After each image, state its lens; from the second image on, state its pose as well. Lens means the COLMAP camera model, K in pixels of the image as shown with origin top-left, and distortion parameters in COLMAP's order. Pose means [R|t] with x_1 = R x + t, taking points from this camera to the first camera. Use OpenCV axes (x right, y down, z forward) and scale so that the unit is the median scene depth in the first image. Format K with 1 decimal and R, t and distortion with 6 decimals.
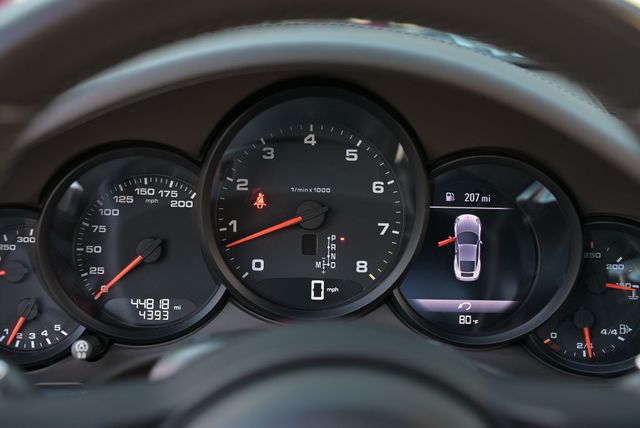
lens RADIAL K [[950.1, 0, 323.6], [0, 950.1, 214.4], [0, 0, 1]] dist [-0.047090, 0.000000]
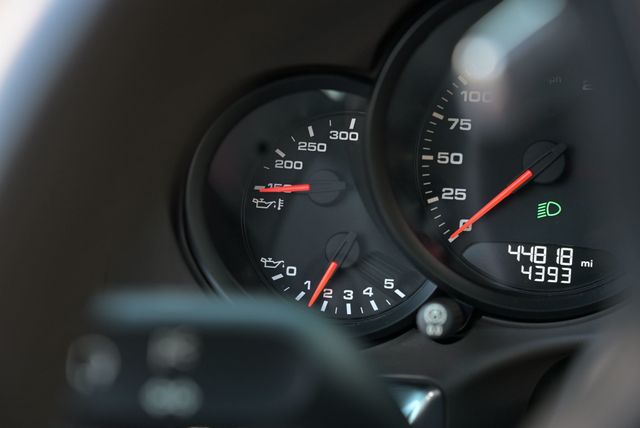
lens RADIAL K [[1248.1, 0, 318.5], [0, 1248.1, 213.0], [0, 0, 1]] dist [0.135246, 0.000000]
pose [[0.960720, 0.038331, -0.274860, -0.104368], [-0.032331, 0.999130, 0.026327, 0.053406], [0.275631, -0.016406, 0.961124, 0.218131]]
